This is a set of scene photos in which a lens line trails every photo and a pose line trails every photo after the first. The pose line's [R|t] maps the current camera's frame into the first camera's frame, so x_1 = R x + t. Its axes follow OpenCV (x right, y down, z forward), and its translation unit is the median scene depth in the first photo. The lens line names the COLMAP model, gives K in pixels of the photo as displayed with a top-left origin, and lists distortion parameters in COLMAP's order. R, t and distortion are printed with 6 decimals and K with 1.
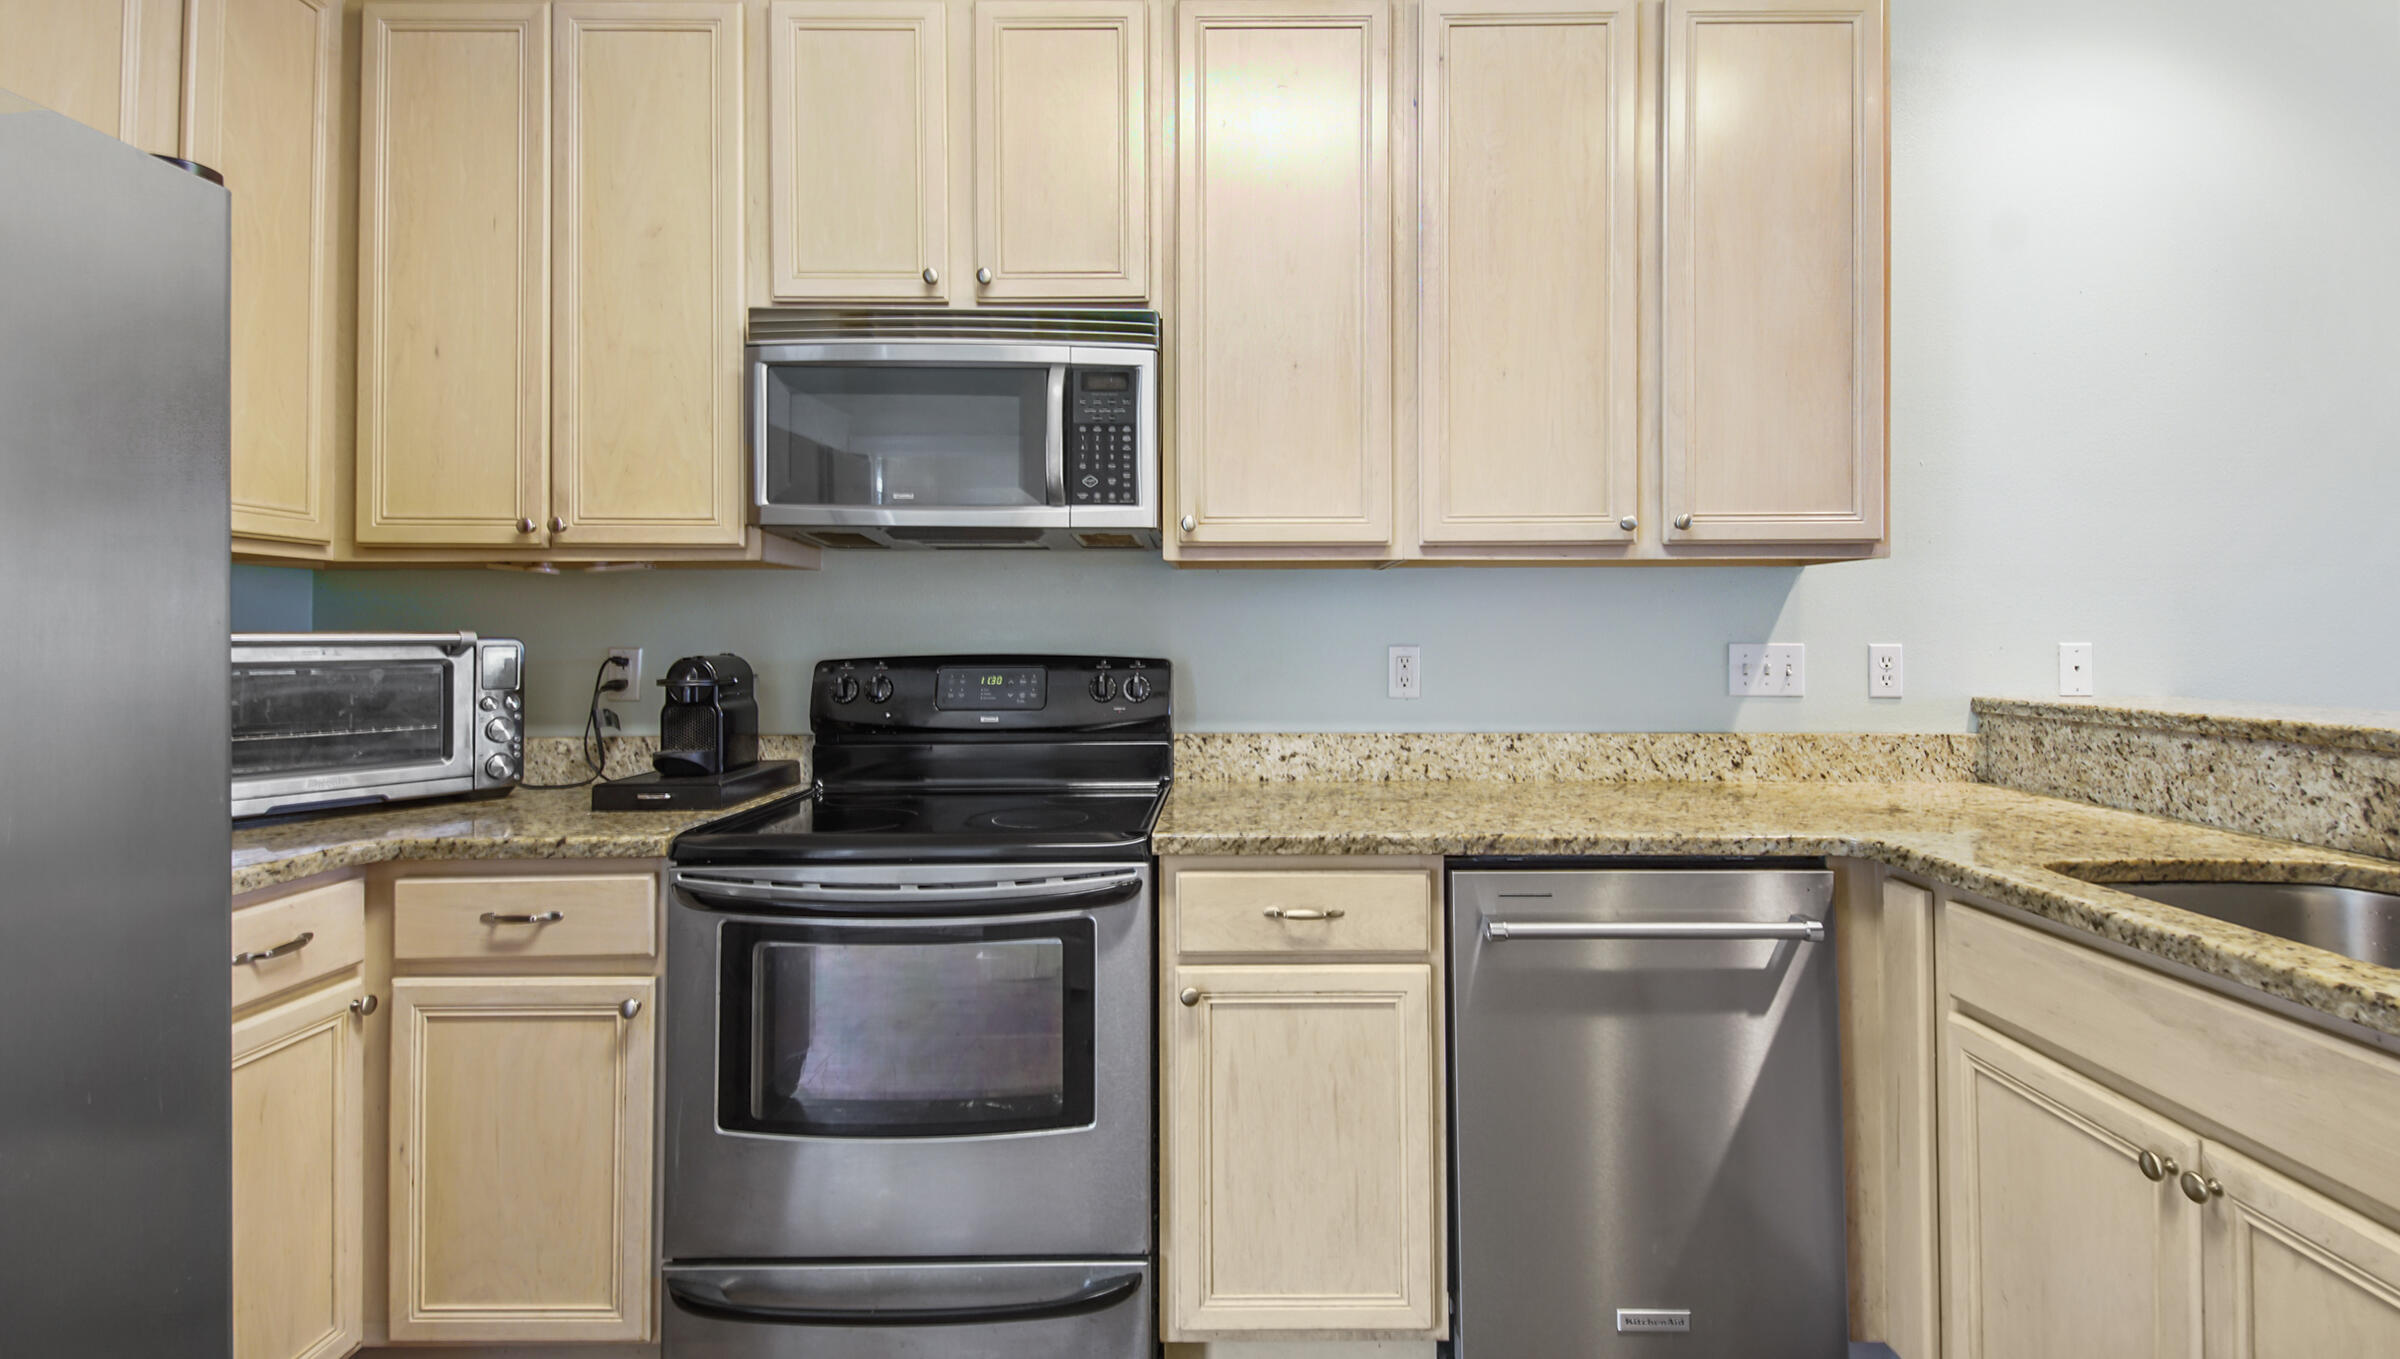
lens RADIAL K [[1105.4, 0, 1209.1], [0, 1105.4, 610.4], [0, 0, 1]] dist [0.030760, -0.024271]
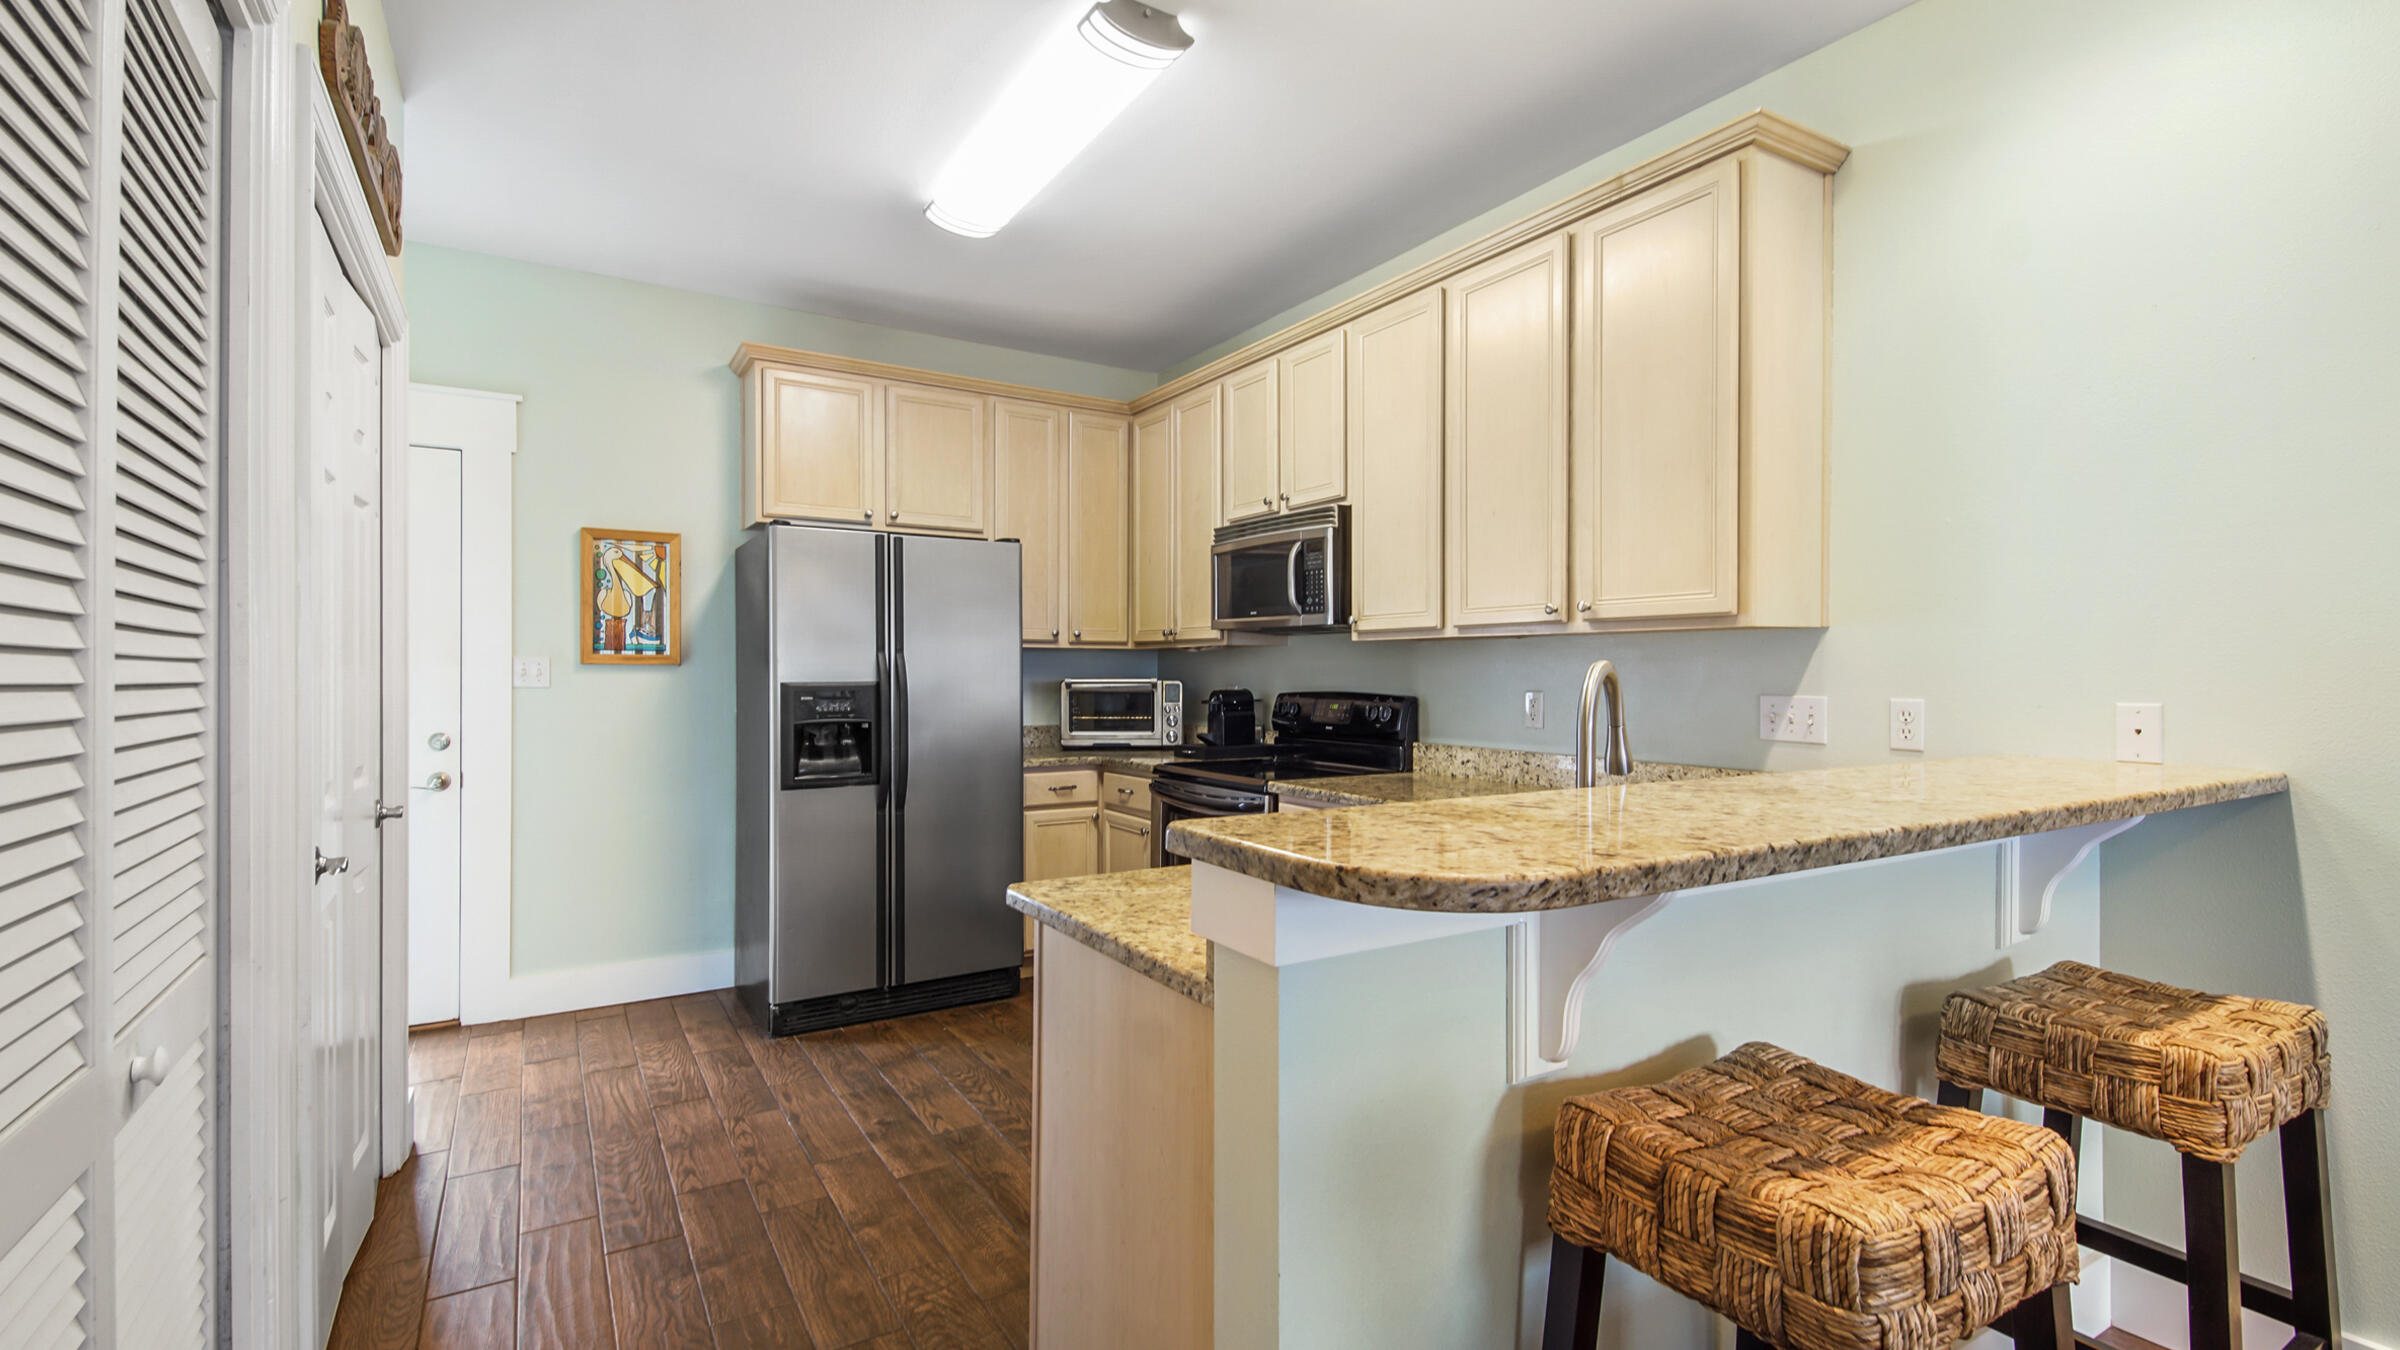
lens RADIAL K [[1026.2, 0, 1200.0], [0, 1026.2, 675.0], [0, 0, 1]] dist [0.002250, 0.000122]
pose [[0.531246, 0.005257, -0.847201, 1.311322], [0.017495, 0.999699, 0.017174, -0.025066], [0.847037, -0.023945, 0.530994, -0.089808]]
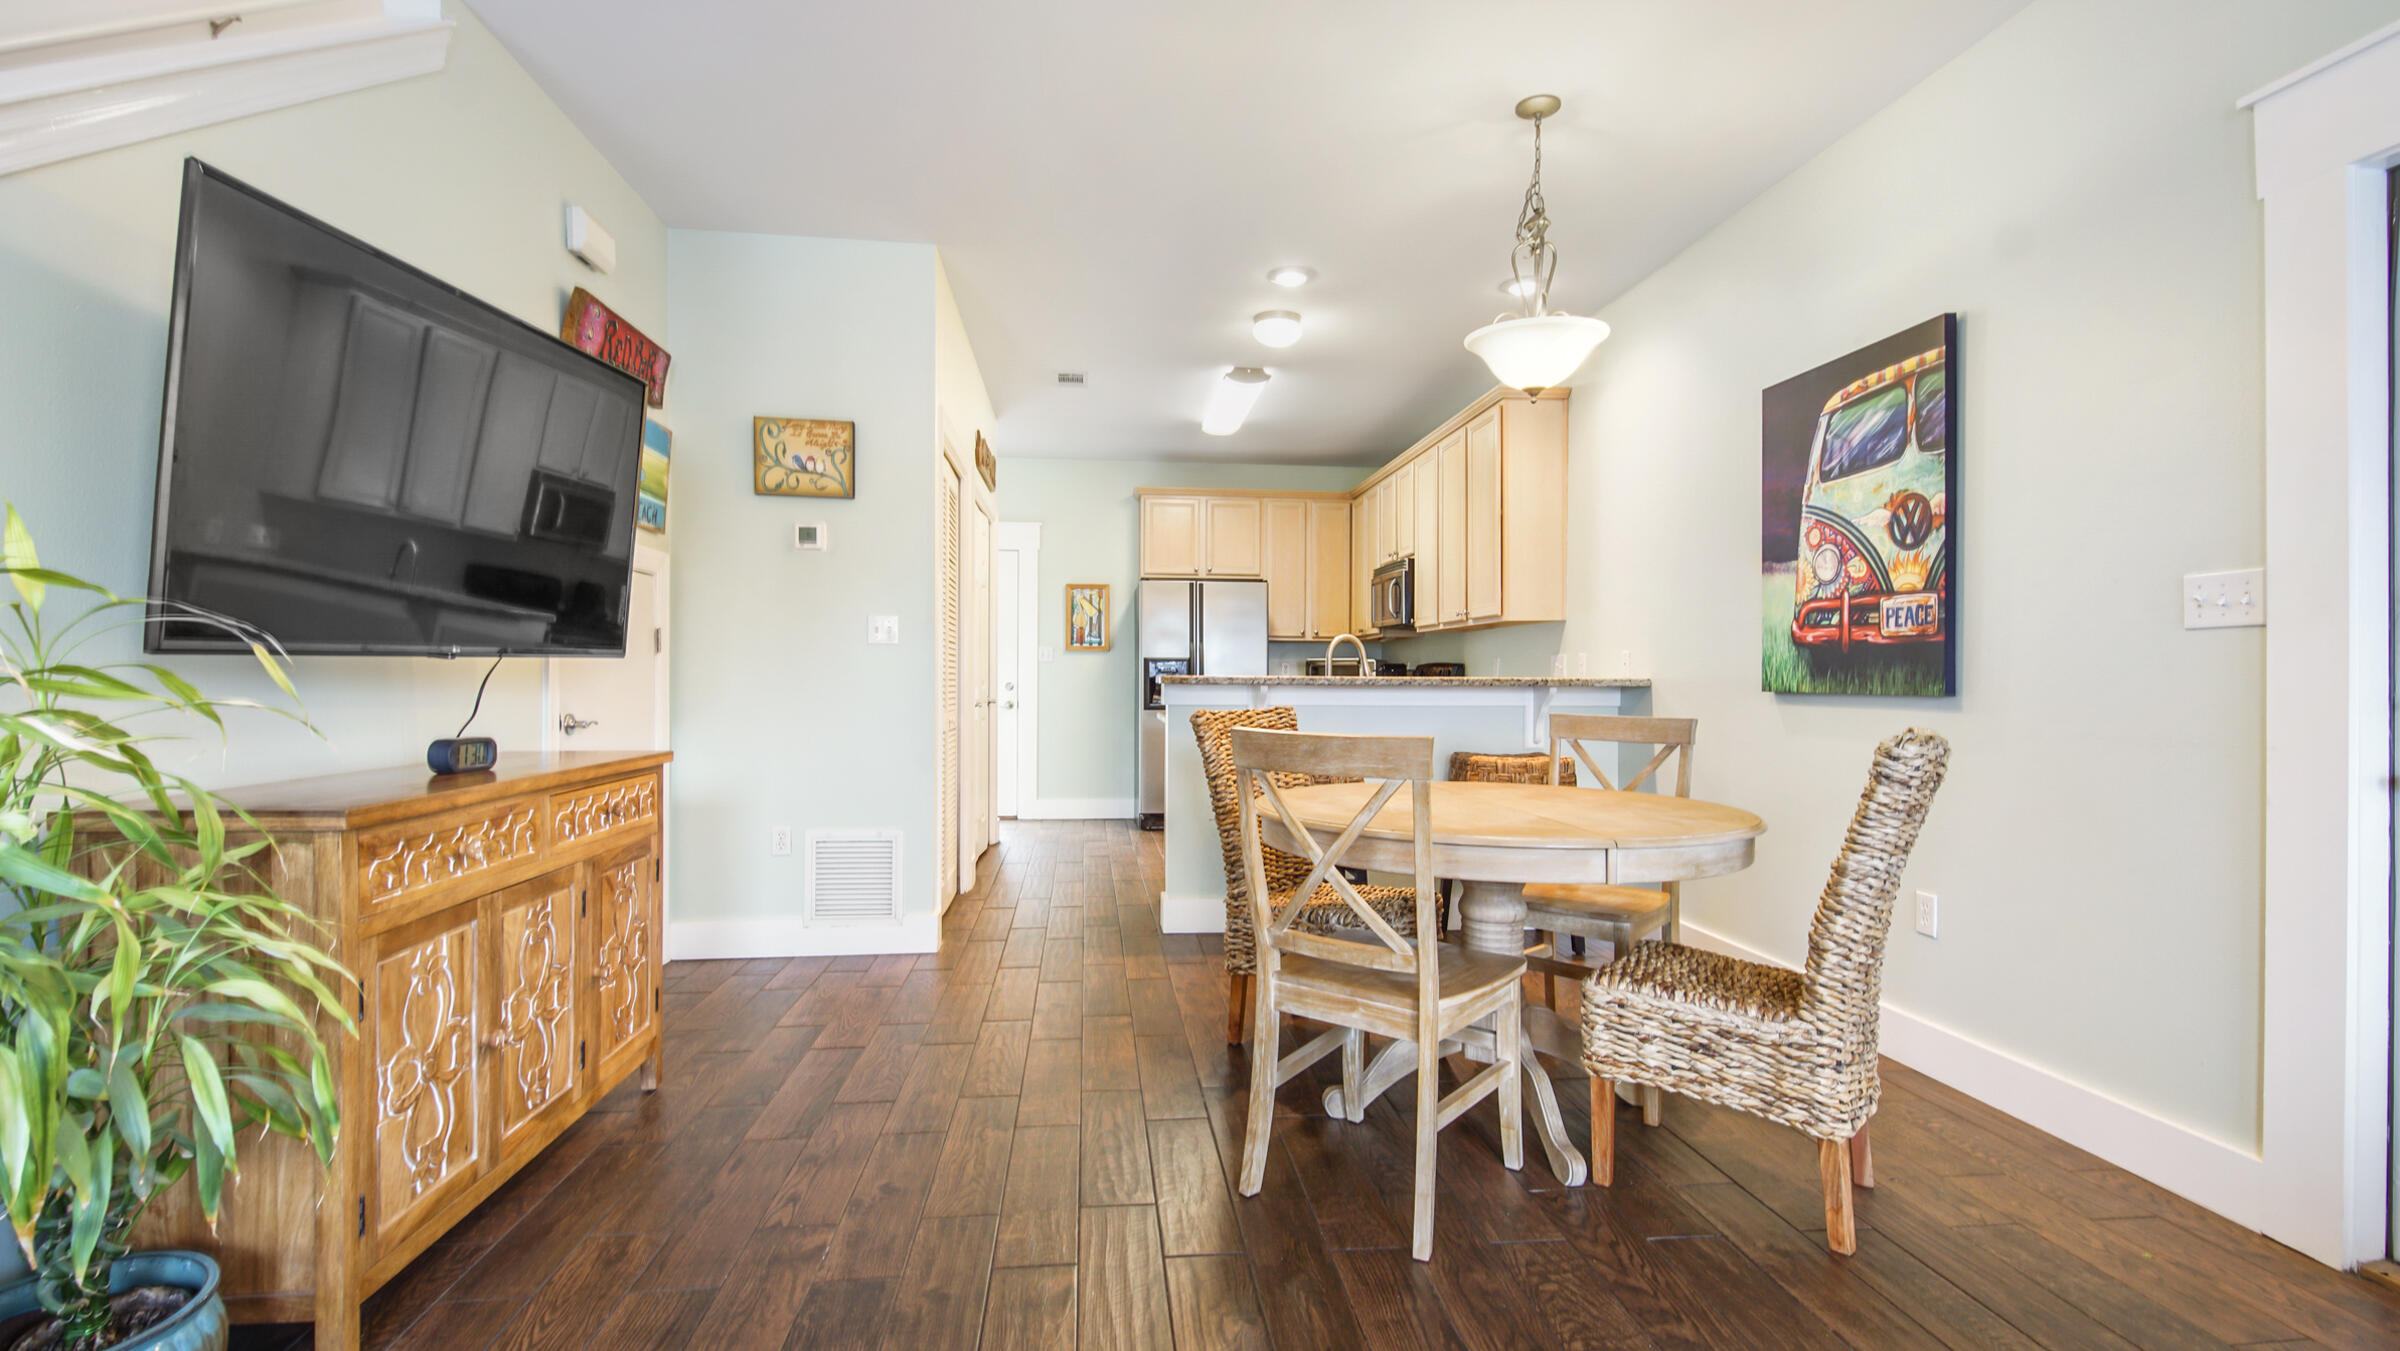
lens RADIAL K [[1063.5, 0, 1206.1], [0, 1063.5, 680.5], [0, 0, 1]] dist [0.031664, -0.028748]
pose [[0.103507, 0.004534, -0.994618, 3.183349], [0.018864, 0.999801, 0.006521, 0.066356], [0.994450, -0.019438, 0.103401, 0.060208]]
